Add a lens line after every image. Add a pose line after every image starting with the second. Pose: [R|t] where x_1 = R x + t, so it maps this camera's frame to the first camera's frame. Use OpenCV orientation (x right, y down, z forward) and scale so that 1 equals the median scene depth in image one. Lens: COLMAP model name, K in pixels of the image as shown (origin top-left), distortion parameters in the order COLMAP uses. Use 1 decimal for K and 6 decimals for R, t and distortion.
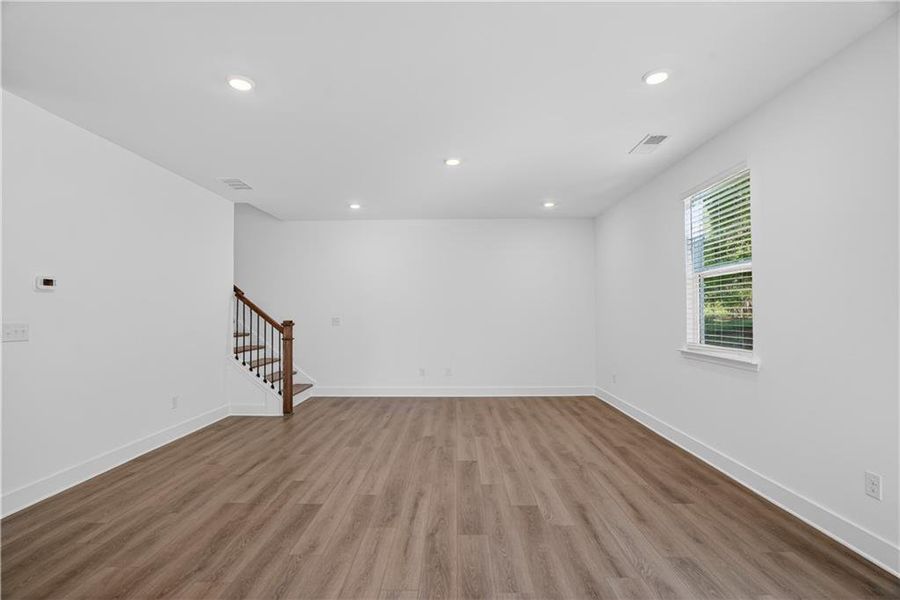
lens RADIAL K [[456.5, 0, 445.3], [0, 456.5, 309.1], [0, 0, 1]] dist [-0.052316, 0.030081]
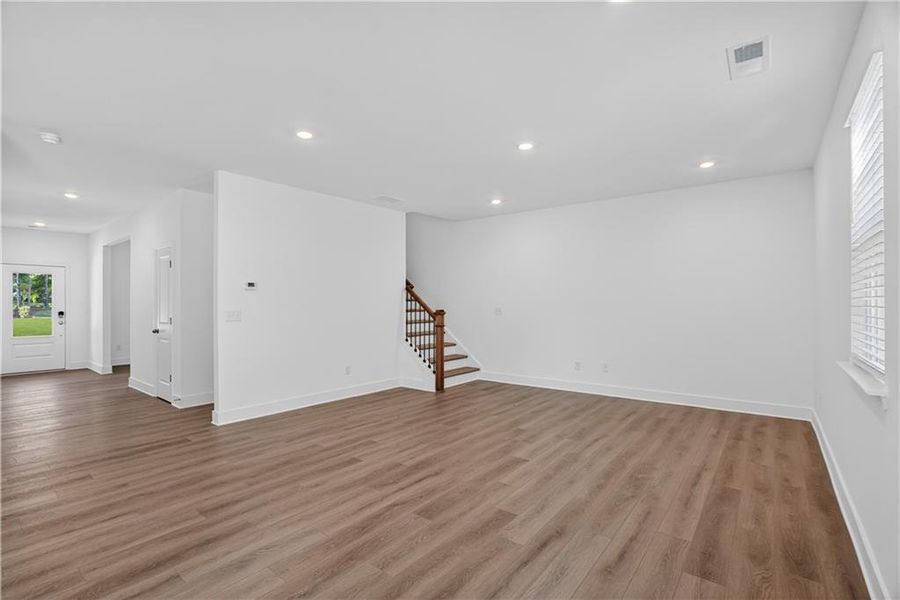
lens RADIAL K [[464.3, 0, 451.7], [0, 464.3, 299.1], [0, 0, 1]] dist [-0.048162, 0.029549]
pose [[0.747961, -0.010006, -0.663667, 0.596942], [0.010579, 0.999939, -0.003153, 0.003594], [0.663658, -0.004663, 0.748021, 0.189225]]
